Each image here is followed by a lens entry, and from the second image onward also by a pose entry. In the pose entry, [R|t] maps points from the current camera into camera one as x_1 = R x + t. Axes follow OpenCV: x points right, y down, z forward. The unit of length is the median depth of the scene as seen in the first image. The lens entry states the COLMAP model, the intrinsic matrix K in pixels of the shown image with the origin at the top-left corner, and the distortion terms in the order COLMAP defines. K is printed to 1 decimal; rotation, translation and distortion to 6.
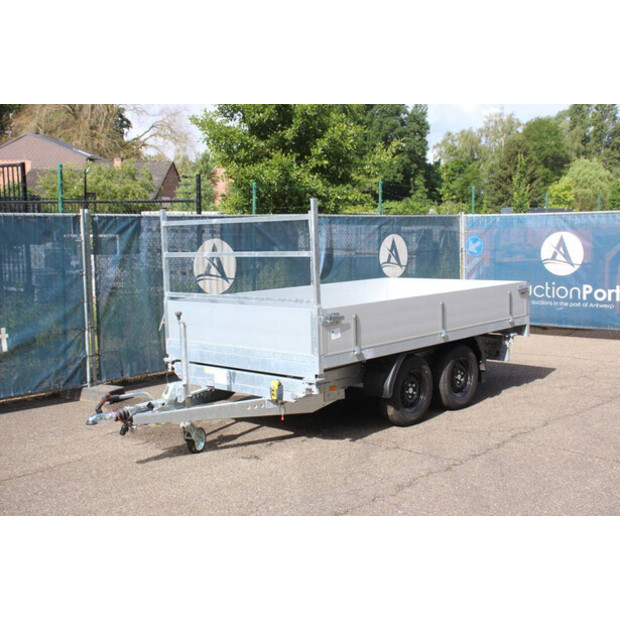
lens RADIAL K [[767.6, 0, 314.6], [0, 767.6, 310.1], [0, 0, 1]] dist [0.028834, 0.000000]
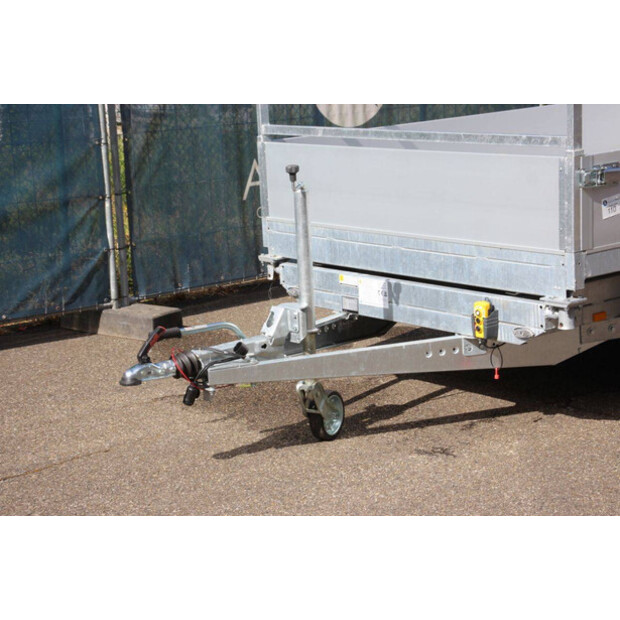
lens RADIAL K [[1467.9, 0, 320.5], [0, 1467.9, 305.9], [0, 0, 1]] dist [0.419813, 0.000000]
pose [[0.991120, 0.005888, -0.132838, -0.022772], [0.007719, 0.994787, 0.101684, -0.003249], [0.132744, -0.101807, 0.985908, 0.029611]]
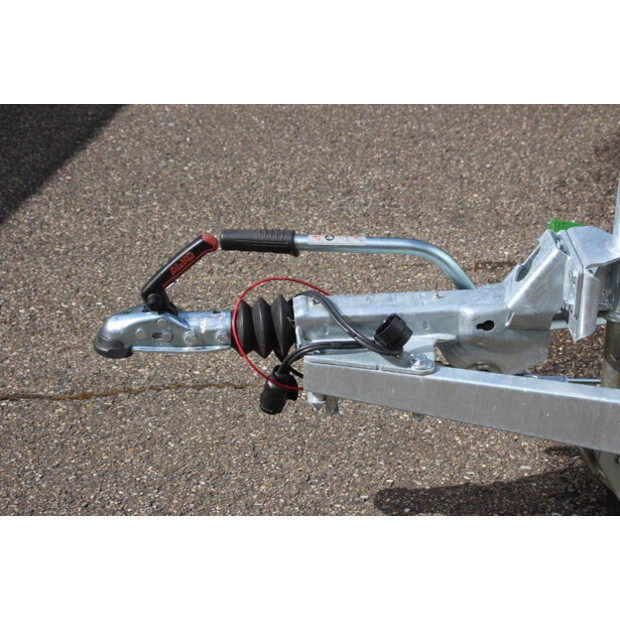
lens RADIAL K [[1467.9, 0, 311.4], [0, 1467.9, 310.5], [0, 0, 1]] dist [0.419813, 0.000000]
pose [[0.709488, 0.353389, -0.609707, 0.011636], [-0.080055, 0.899996, 0.428484, -0.040031], [0.700156, -0.255194, 0.666827, 0.548714]]
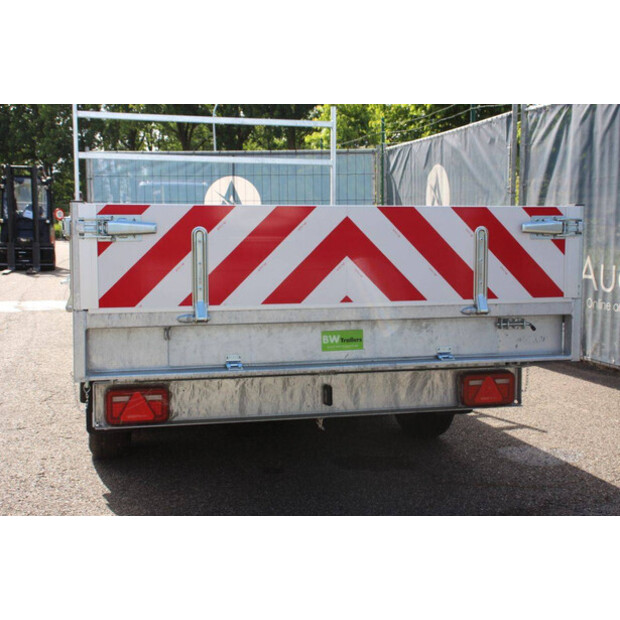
lens RADIAL K [[869.8, 0, 310.3], [0, 869.8, 311.5], [0, 0, 1]] dist [0.078616, 0.000000]
pose [[-0.546100, 0.102043, -0.831482, 0.575778], [-0.071709, 0.983216, 0.167761, -0.066577], [0.834645, 0.151239, -0.529617, 1.404300]]
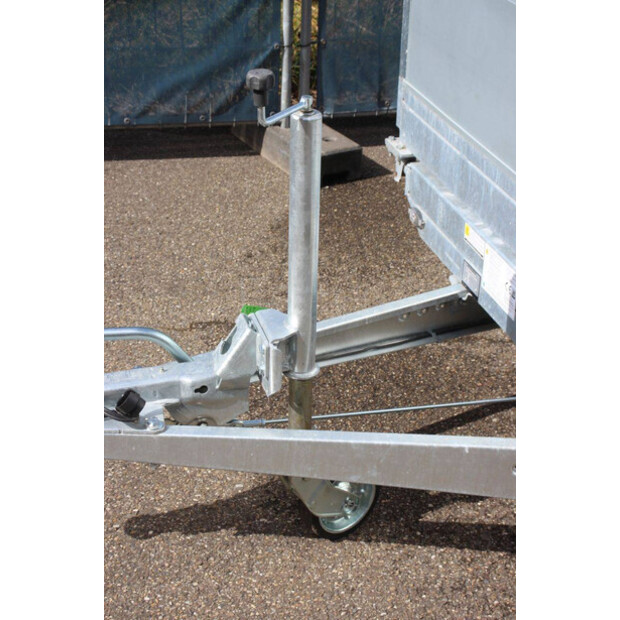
lens RADIAL K [[1159.7, 0, 310.4], [0, 1159.7, 312.4], [0, 0, 1]] dist [0.233859, 0.000000]
pose [[0.847630, 0.285393, -0.447296, 0.012551], [-0.094524, 0.910757, 0.401978, -0.058878], [0.522100, -0.298449, 0.798962, 0.546067]]
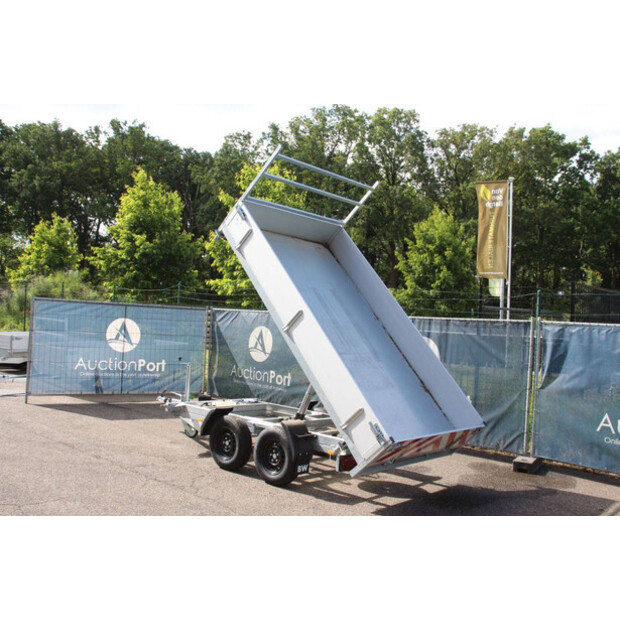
lens RADIAL K [[613.0, 0, 307.2], [0, 613.0, 311.7], [0, 0, 1]] dist [-0.057840, 0.000000]
pose [[-0.008590, -0.002162, -0.999961, 1.084704], [-0.156192, 0.987726, -0.000794, -0.128444], [0.987689, 0.156179, -0.008822, 1.025329]]
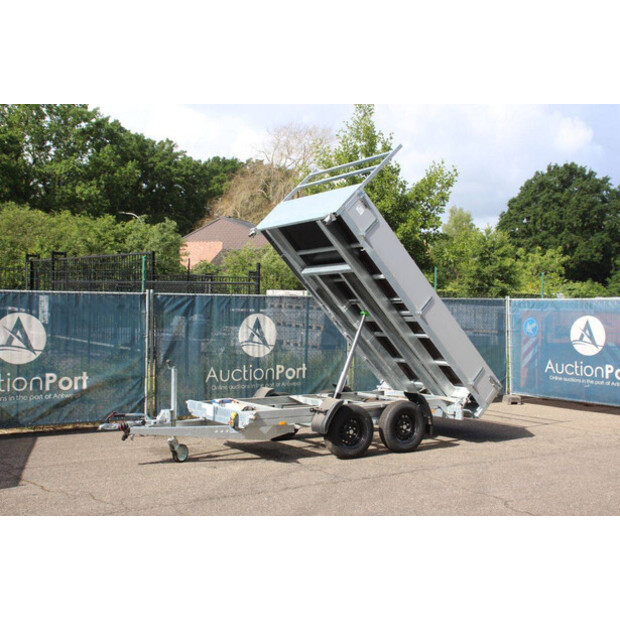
lens RADIAL K [[789.4, 0, 312.9], [0, 789.4, 316.1], [0, 0, 1]] dist [0.020199, 0.000000]
pose [[0.965883, 0.025528, -0.257716, 0.372706], [-0.049474, 0.994991, -0.086863, 0.026131], [0.254208, 0.096650, 0.962308, -0.303574]]
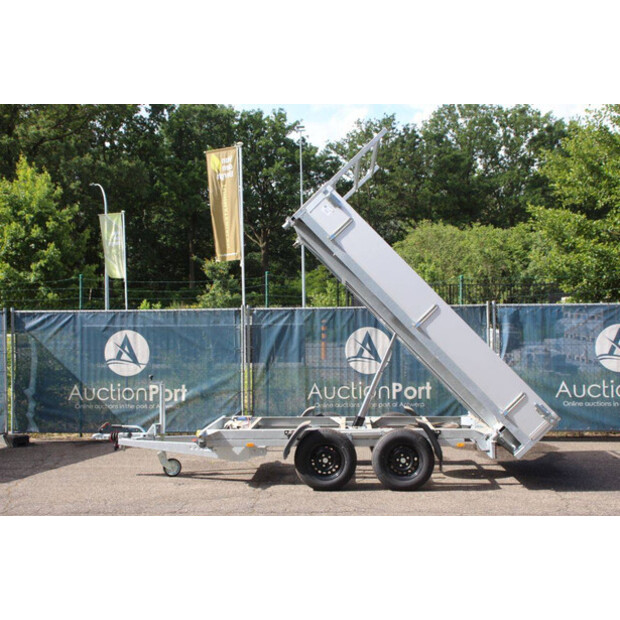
lens RADIAL K [[812.7, 0, 307.1], [0, 812.7, 303.5], [0, 0, 1]] dist [0.048151, 0.000000]
pose [[0.633785, -0.010037, -0.773444, 0.979177], [-0.077357, 0.994080, -0.076289, -0.032424], [0.769632, 0.108182, 0.629257, 0.166778]]
